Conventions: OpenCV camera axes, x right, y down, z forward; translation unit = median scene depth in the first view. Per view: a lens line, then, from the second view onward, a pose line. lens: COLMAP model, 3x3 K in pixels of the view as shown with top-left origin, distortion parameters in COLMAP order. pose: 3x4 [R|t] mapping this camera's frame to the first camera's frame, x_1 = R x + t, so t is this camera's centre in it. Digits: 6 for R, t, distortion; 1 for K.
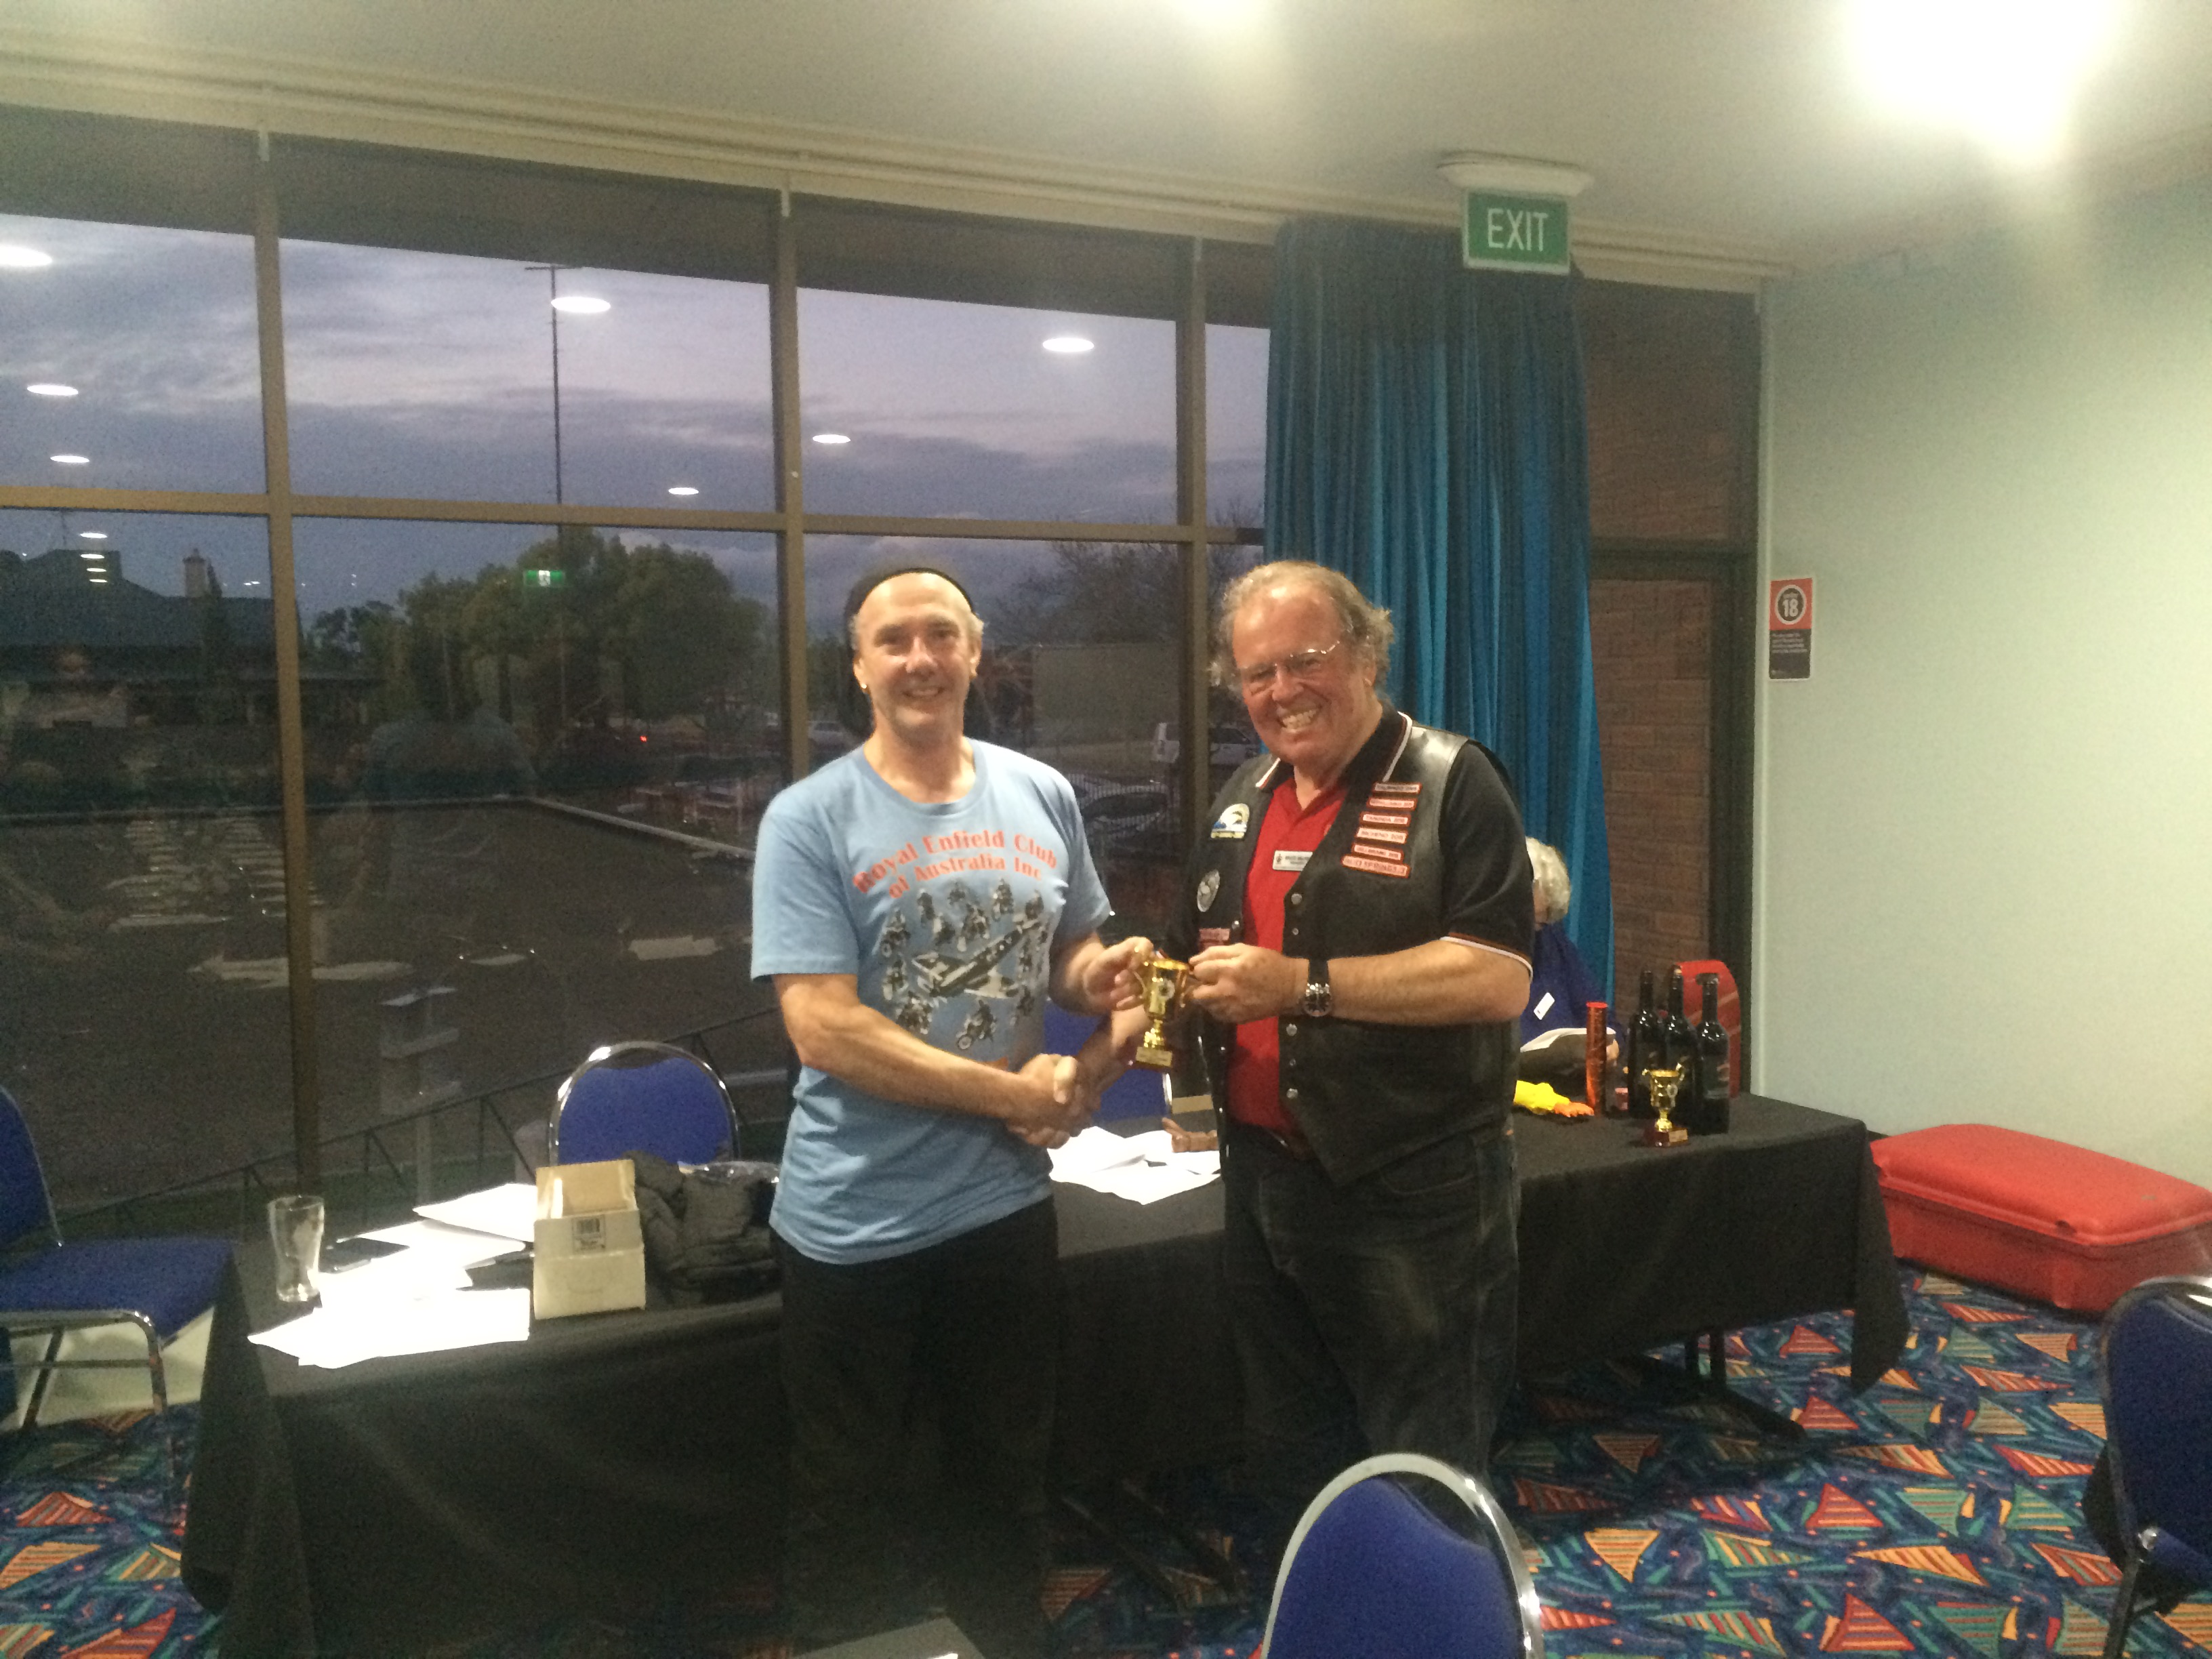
lens RADIAL K [[1900.4, 0, 1106.0], [0, 1900.4, 829.5], [0, 0, 1]] dist [0.072400, -0.083769]
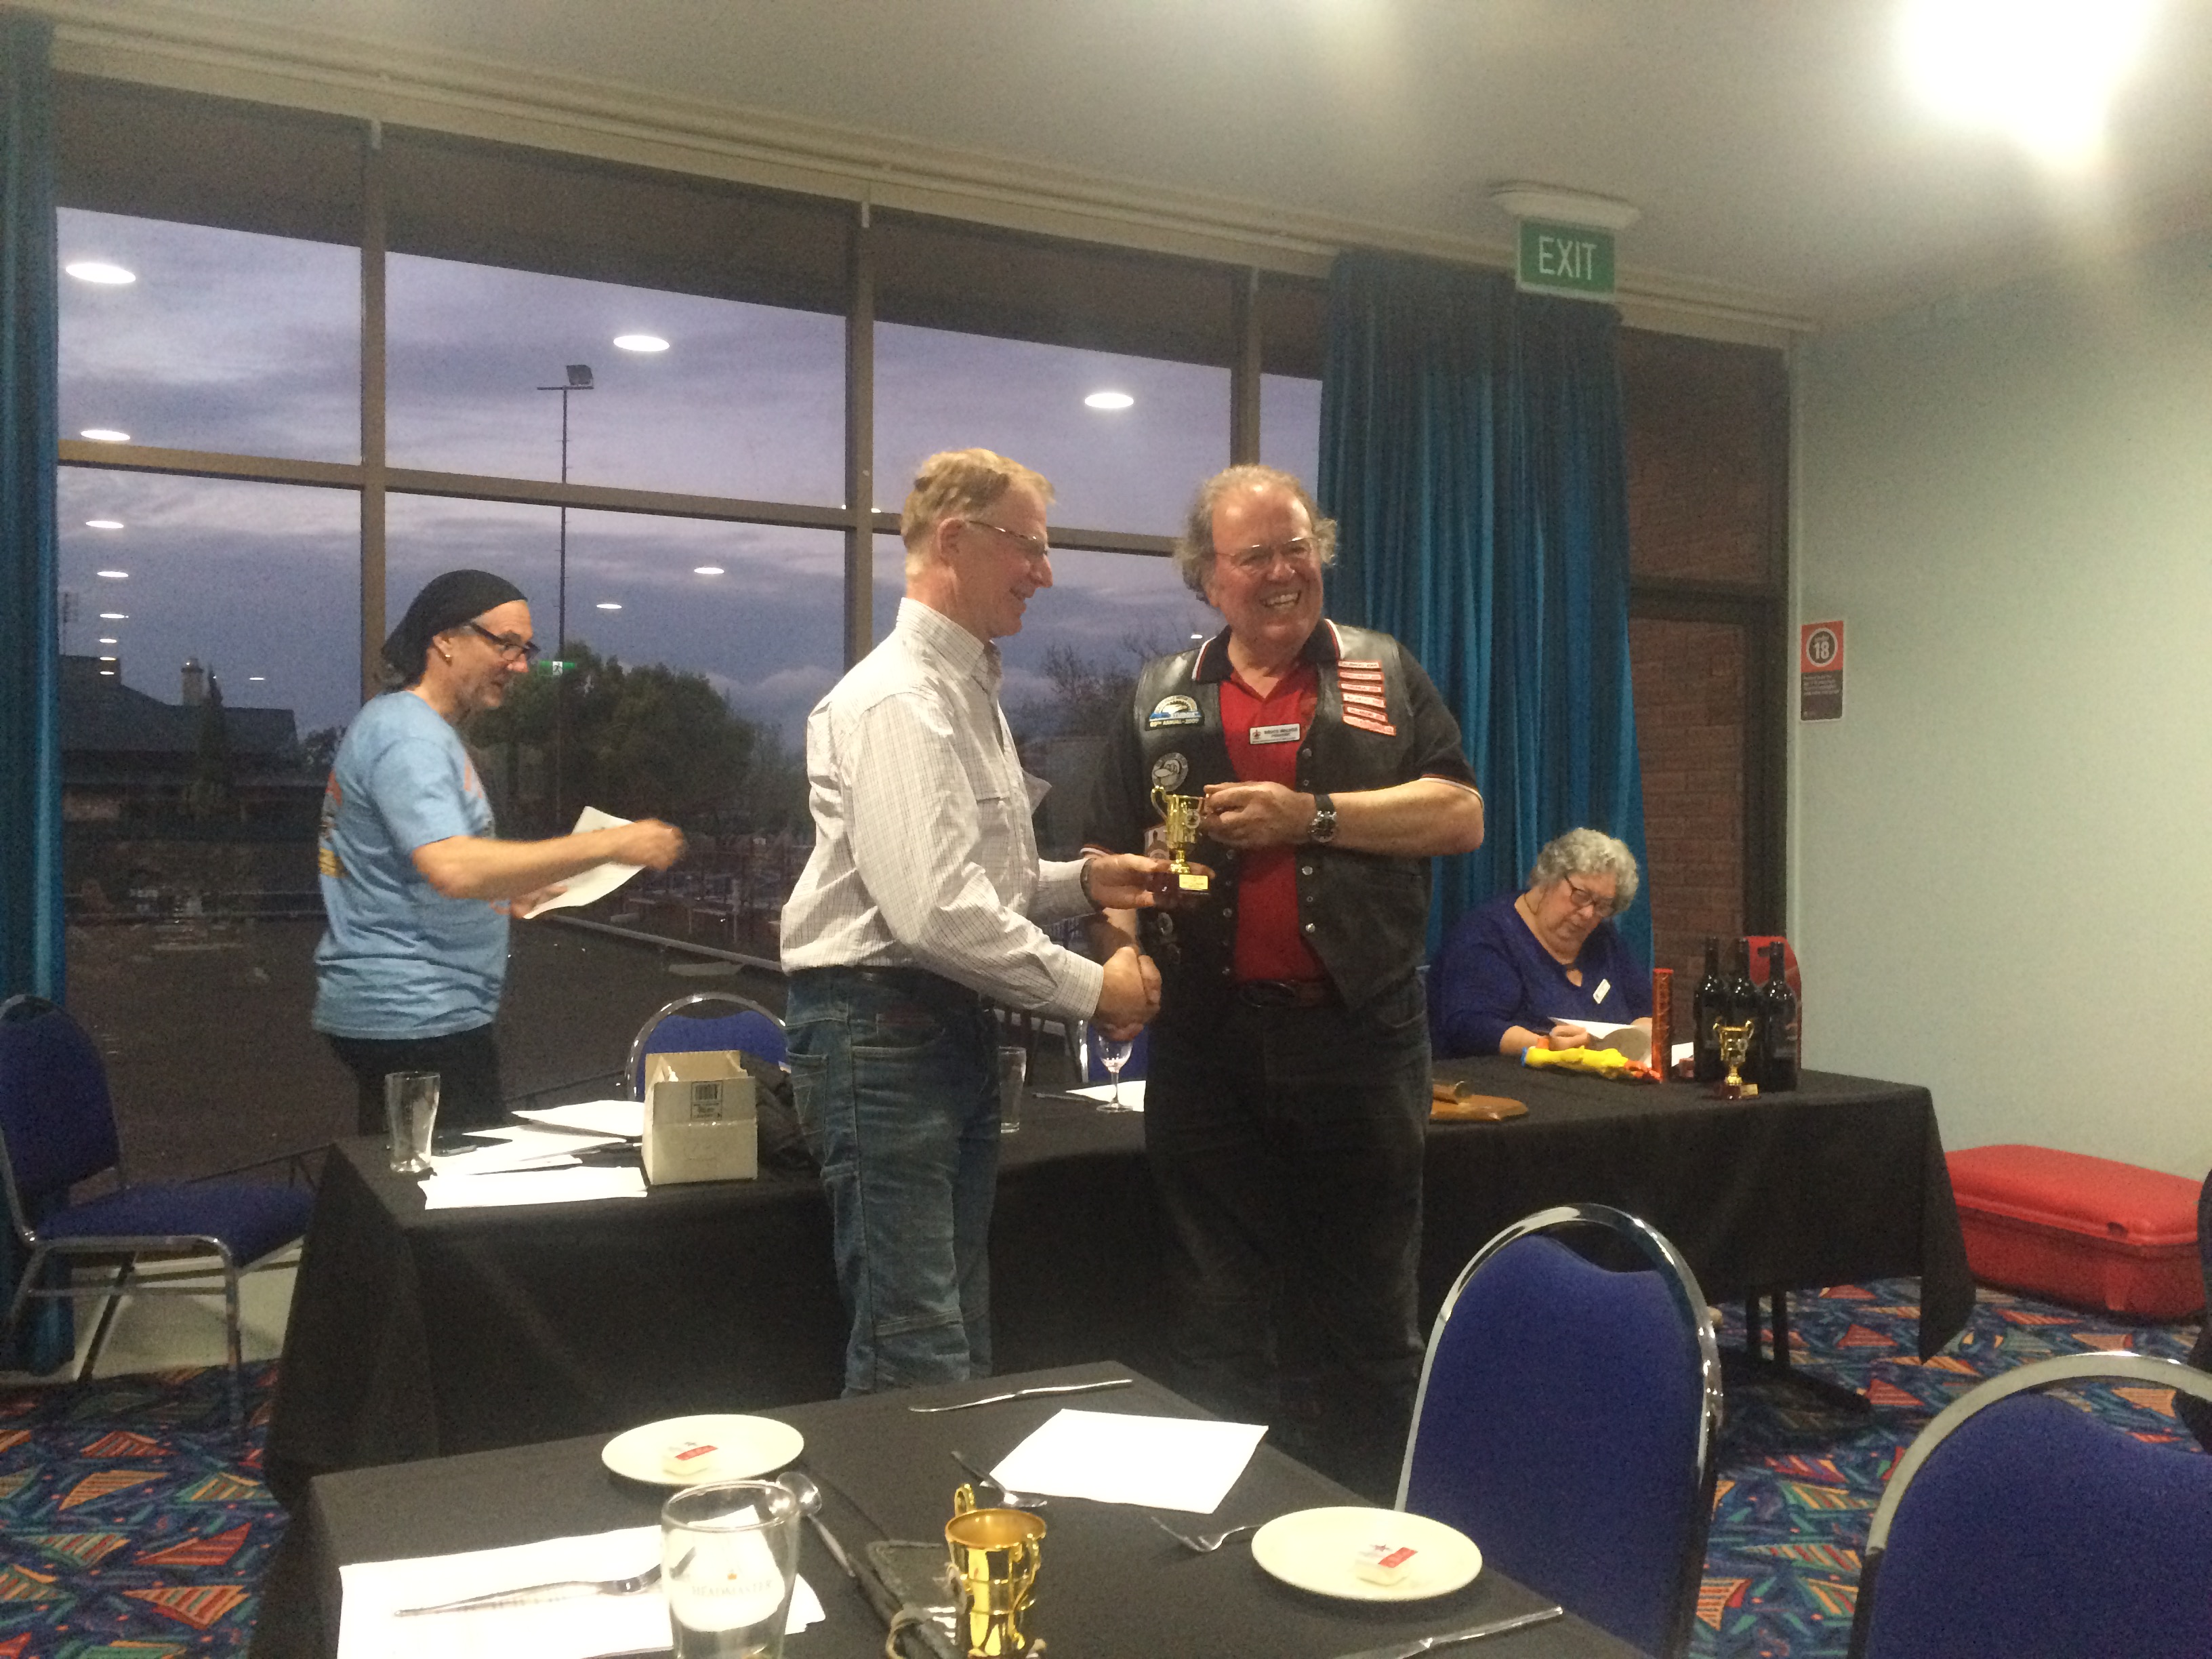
lens RADIAL K [[1910.4, 0, 1106.9], [0, 1910.4, 822.8], [0, 0, 1]] dist [0.075144, -0.104000]
pose [[0.999819, 0.017507, 0.007496, -0.046455], [-0.016886, 0.996957, -0.076097, 0.094656], [-0.008805, 0.075956, 0.997072, -0.020356]]
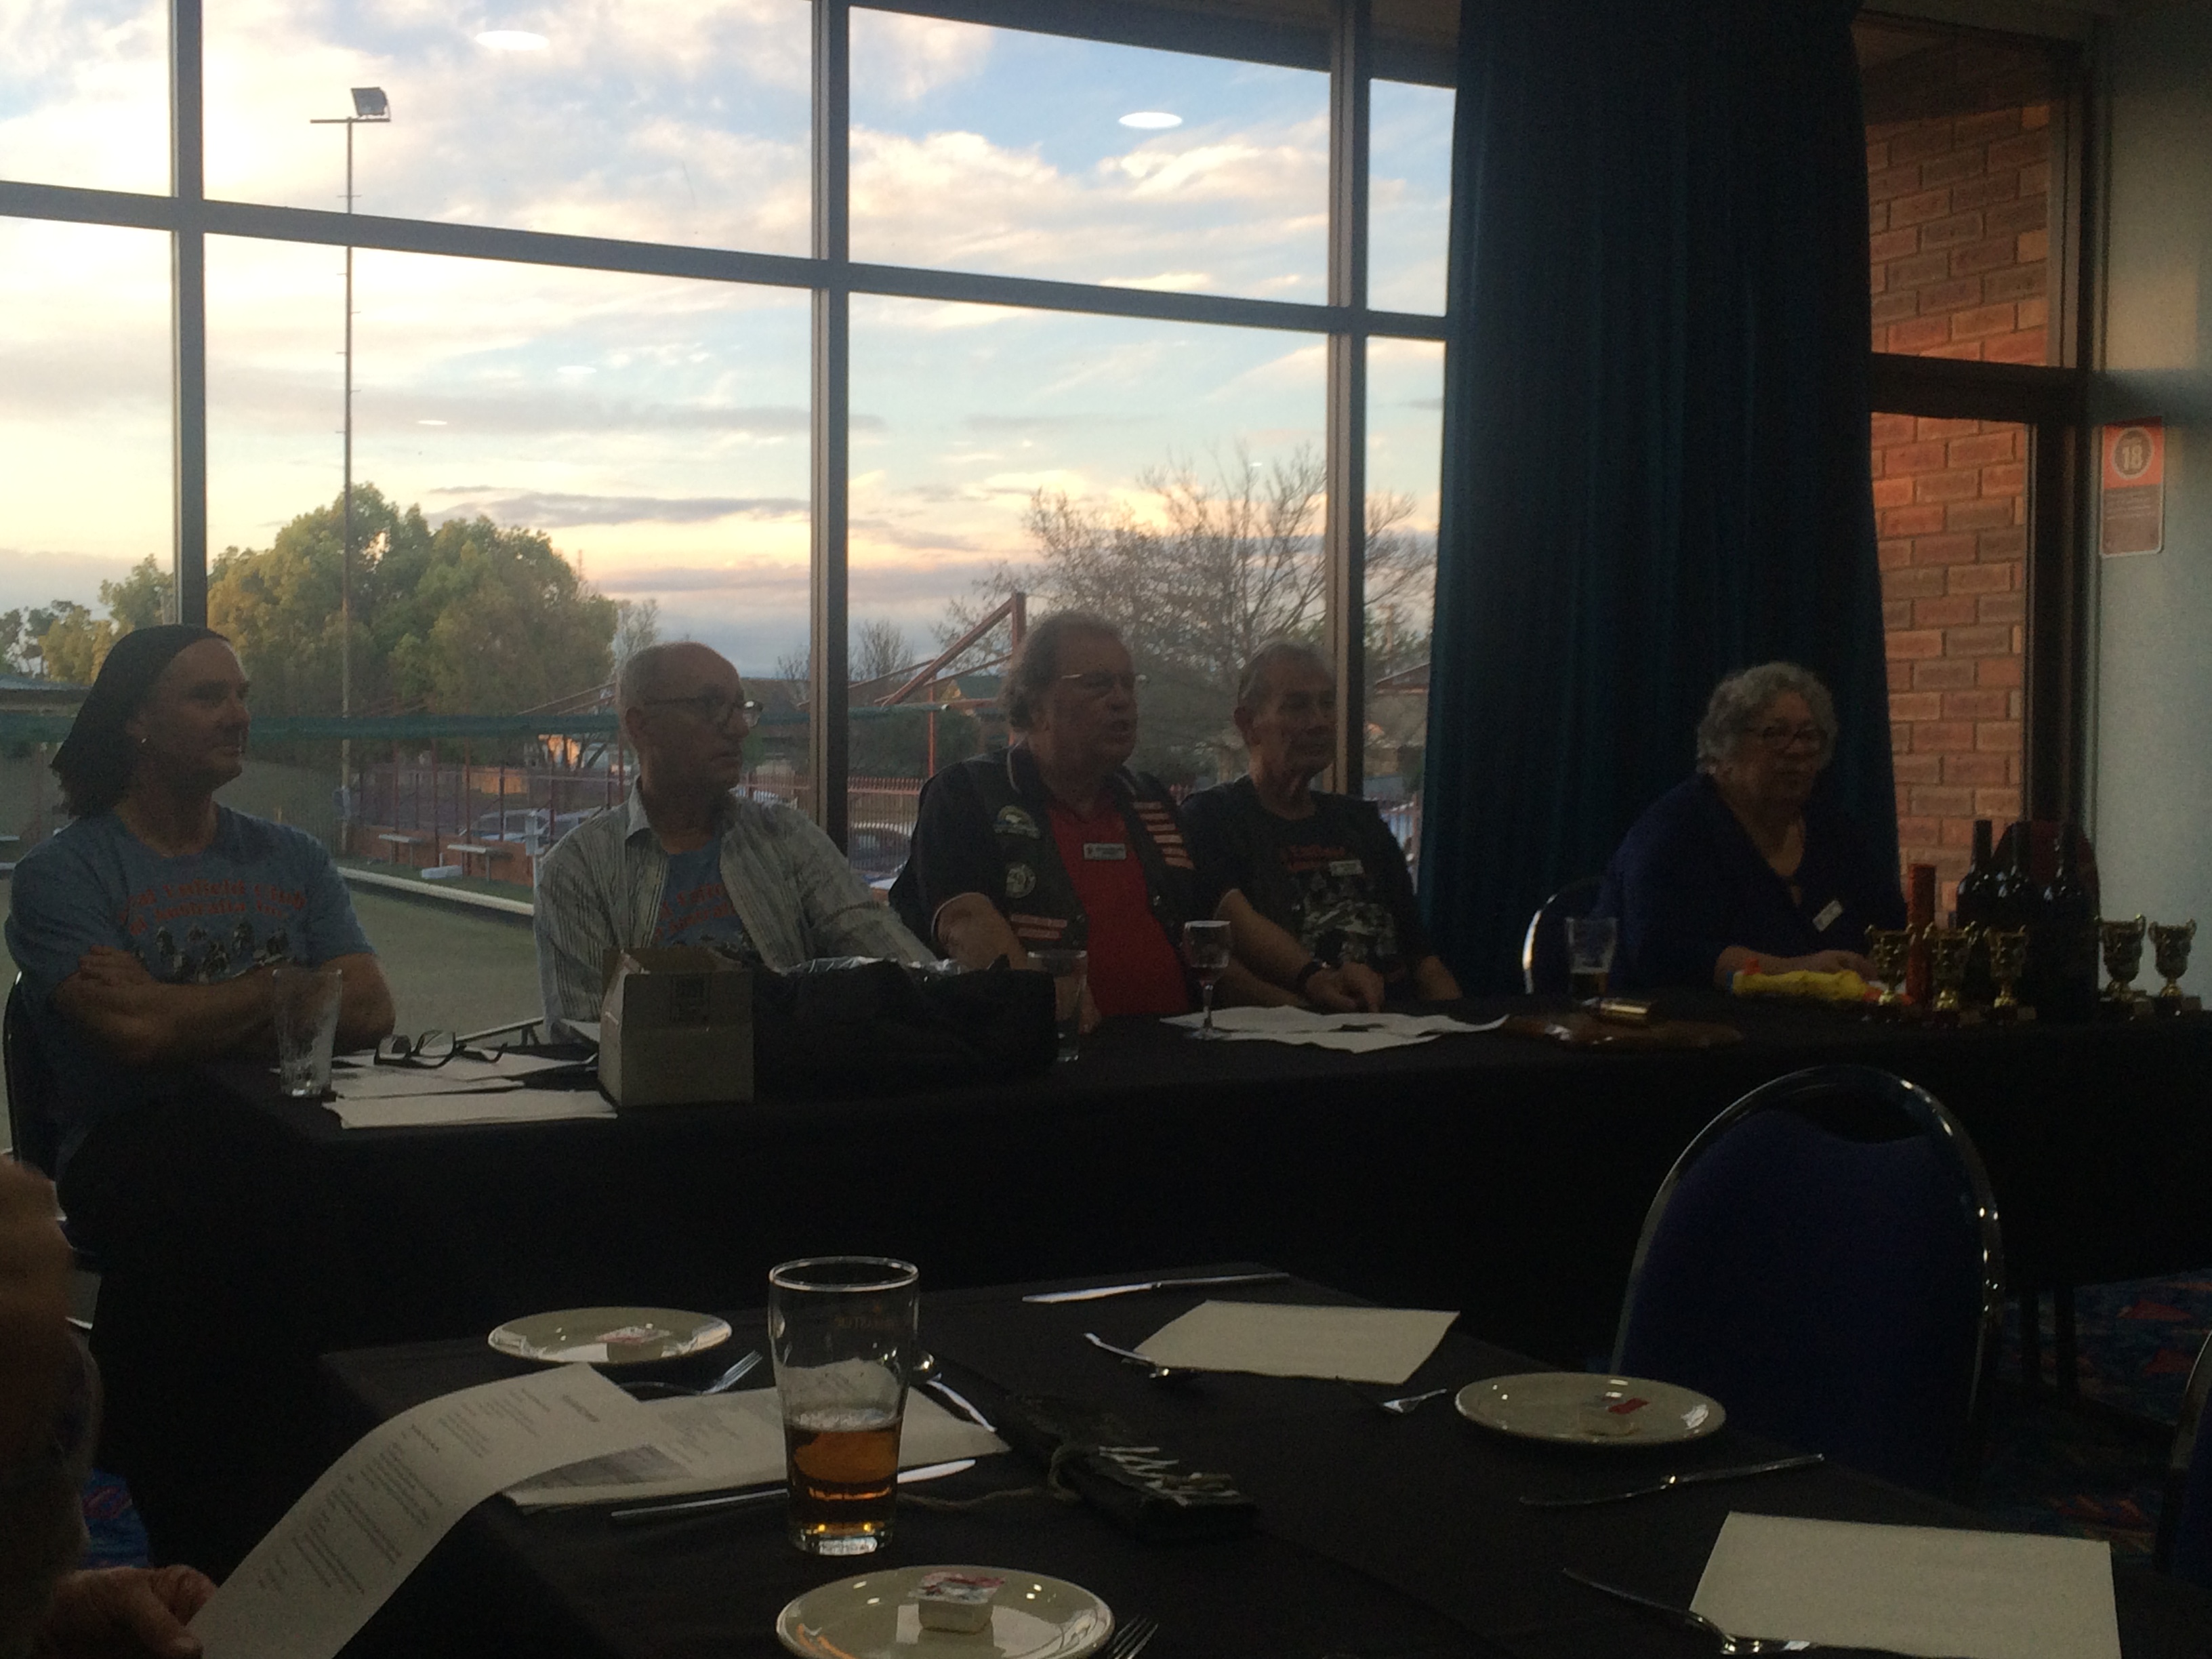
lens RADIAL K [[2716.0, 0, 1109.1], [0, 2716.0, 836.7], [0, 0, 1]] dist [0.029491, 0.064124]
pose [[0.999857, 0.015215, 0.007407, -0.072677], [-0.014882, 0.998962, -0.043052, 0.129753], [-0.008055, 0.042935, 0.999045, -0.084196]]
